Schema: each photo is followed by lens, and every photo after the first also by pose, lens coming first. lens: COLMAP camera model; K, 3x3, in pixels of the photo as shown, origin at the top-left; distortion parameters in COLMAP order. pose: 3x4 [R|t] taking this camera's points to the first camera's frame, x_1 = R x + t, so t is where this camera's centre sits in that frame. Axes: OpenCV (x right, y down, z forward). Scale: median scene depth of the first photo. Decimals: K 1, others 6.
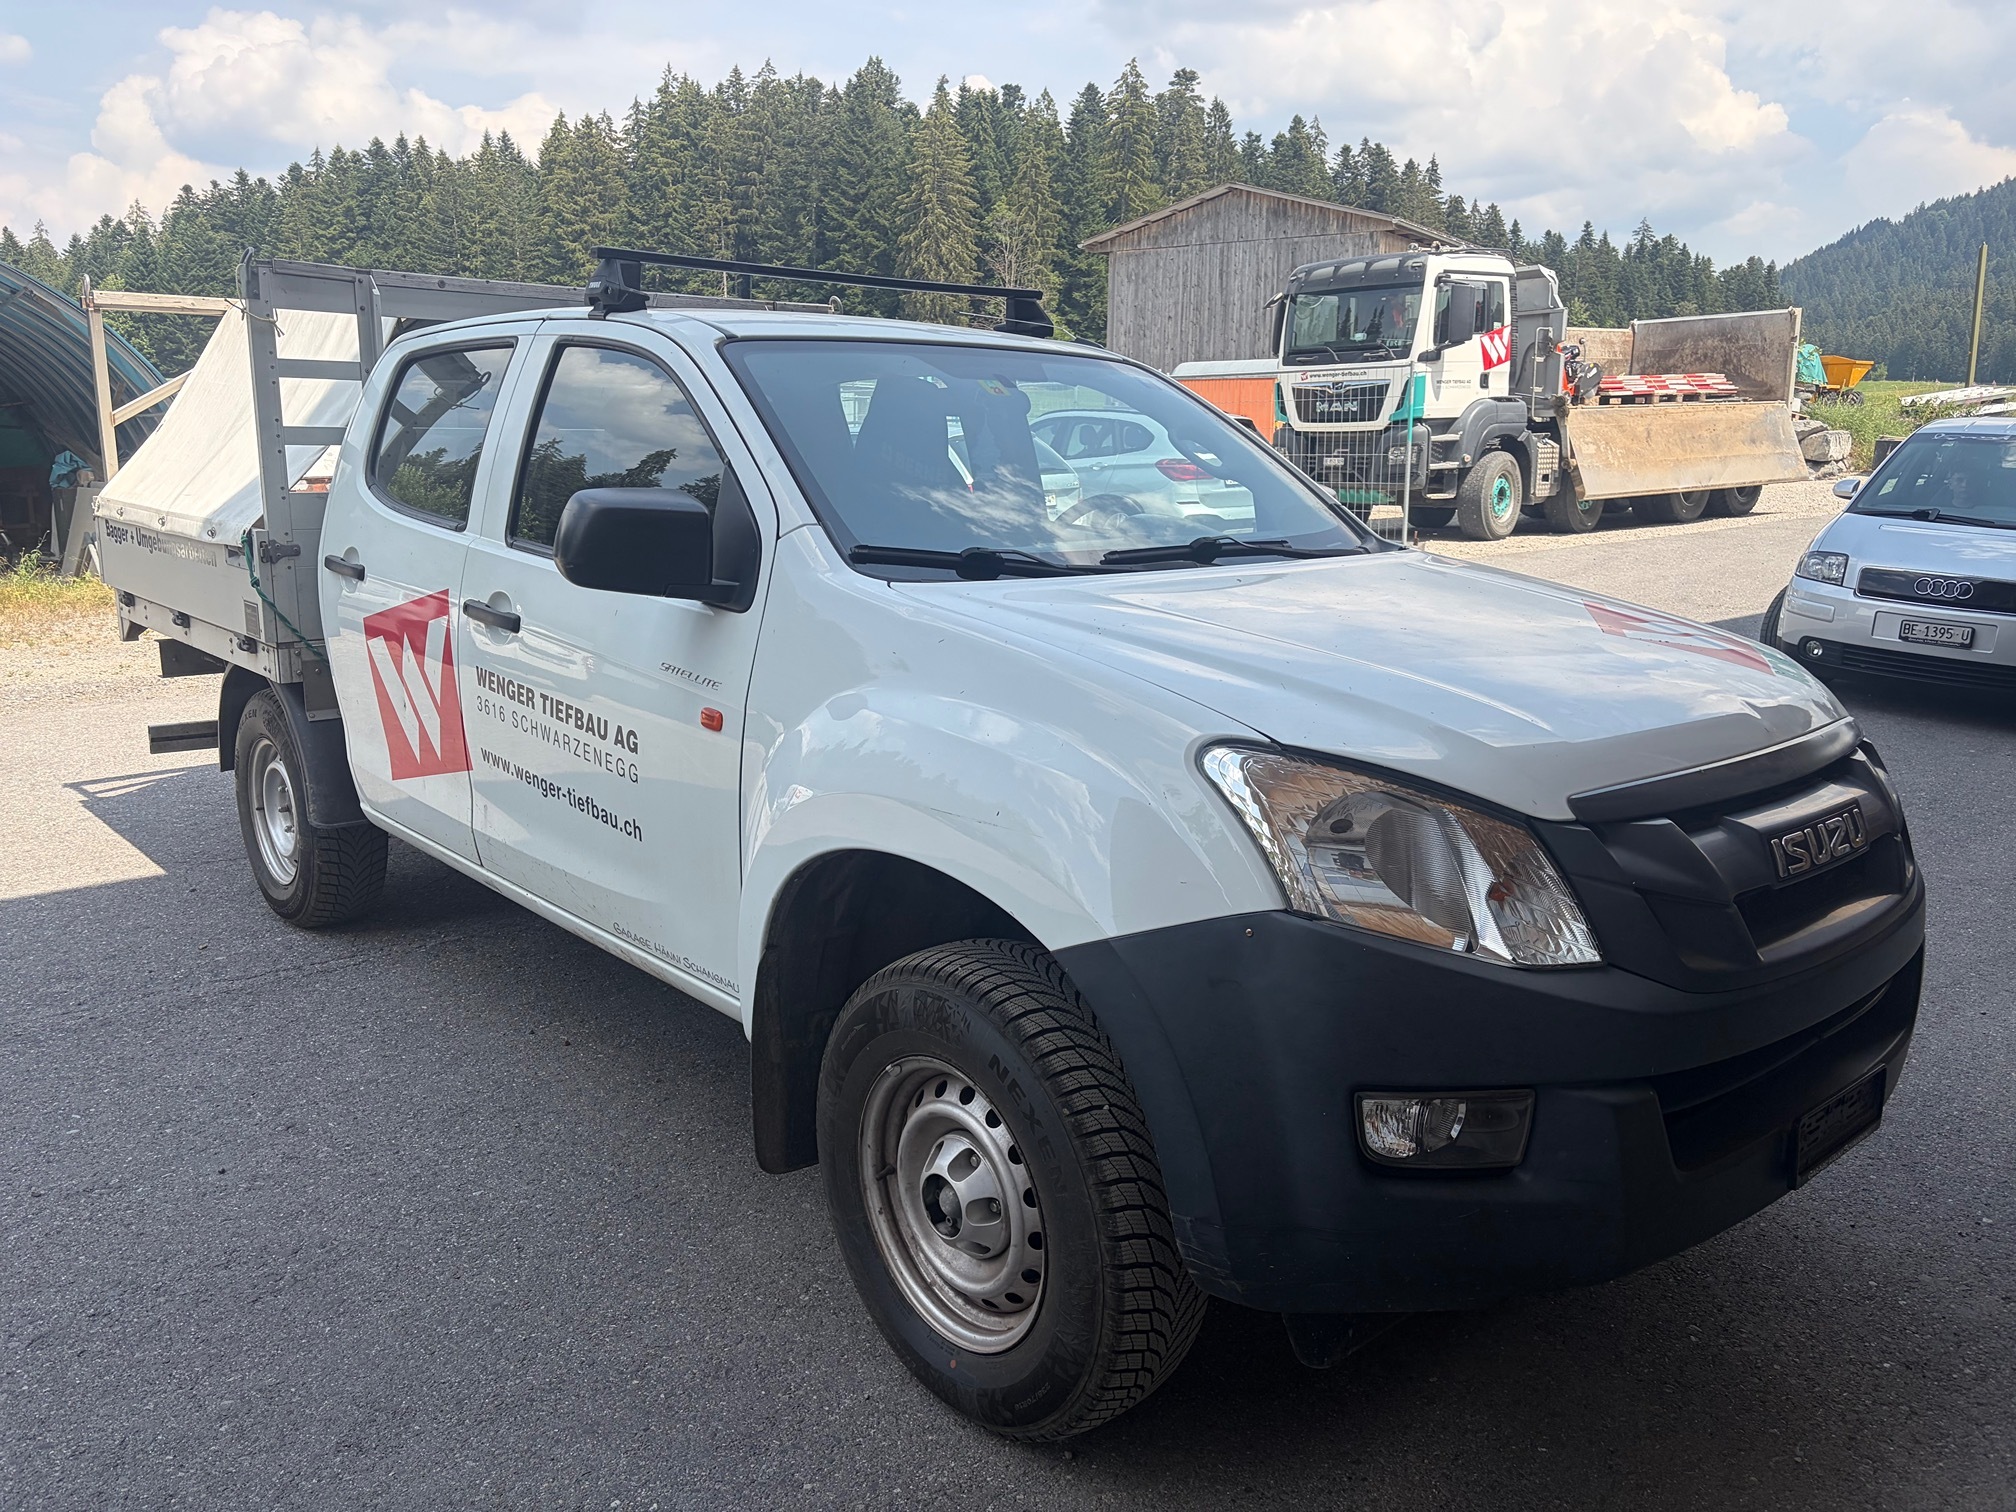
lens RADIAL K [[1451.5, 0, 1054.9], [0, 1451.5, 757.6], [0, 0, 1]] dist [0.068717, -0.086001]
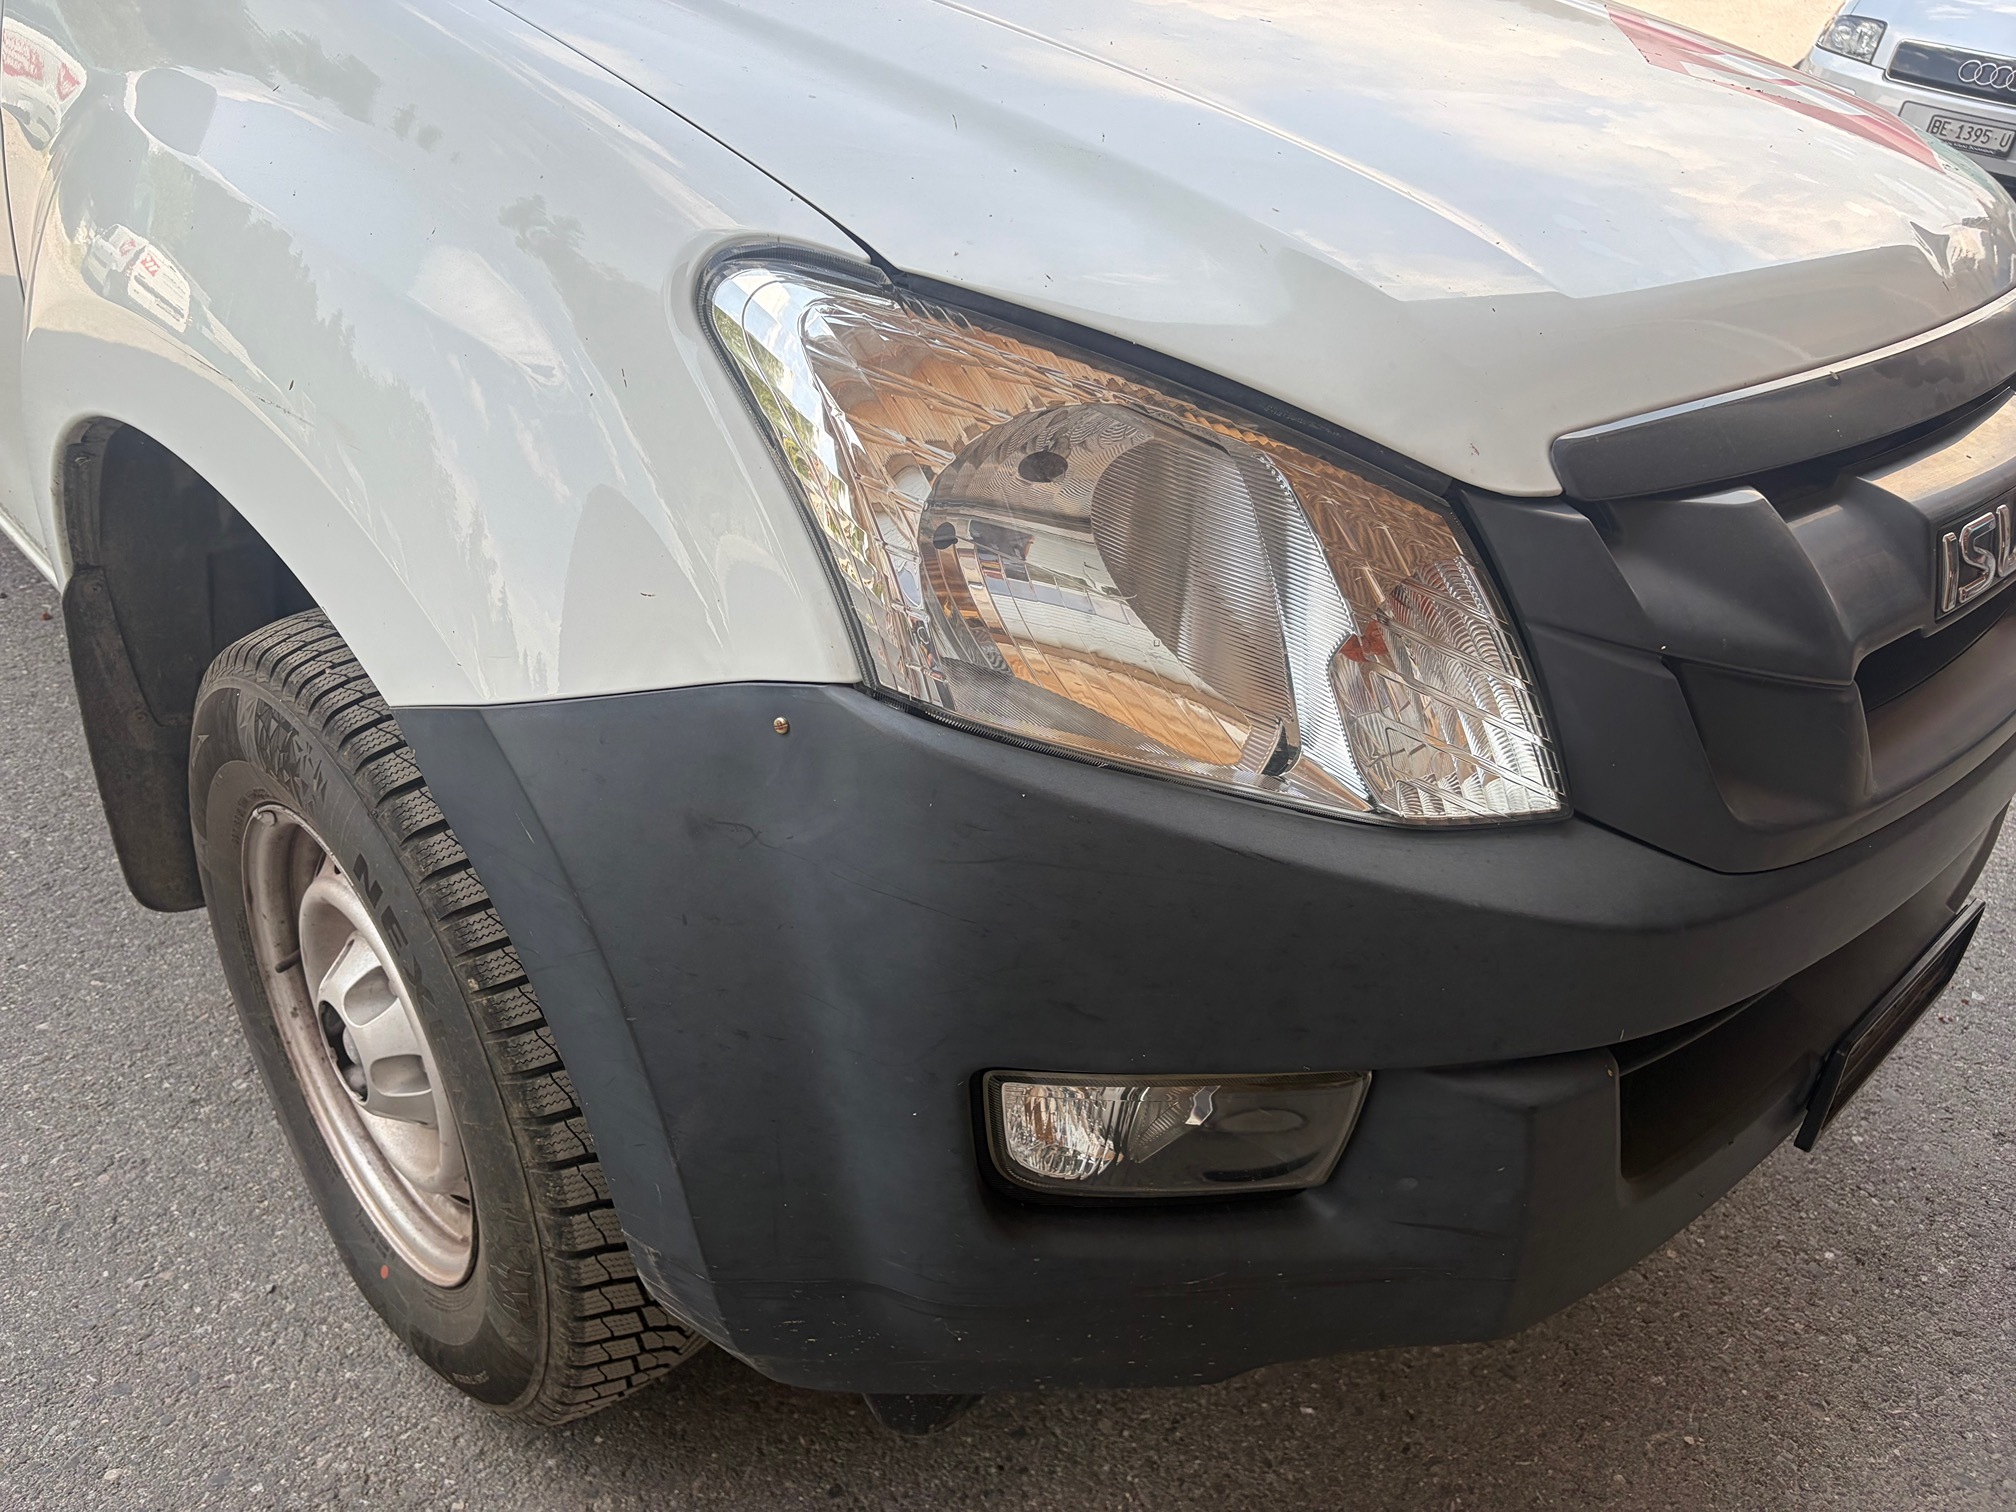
lens RADIAL K [[1499.8, 0, 972.0], [0, 1499.8, 753.7], [0, 0, 1]] dist [0.077450, -0.098484]
pose [[0.997845, 0.051983, 0.040035, 0.161715], [-0.062295, 0.942162, 0.329318, -0.021232], [-0.020601, -0.331103, 0.943370, 0.533223]]
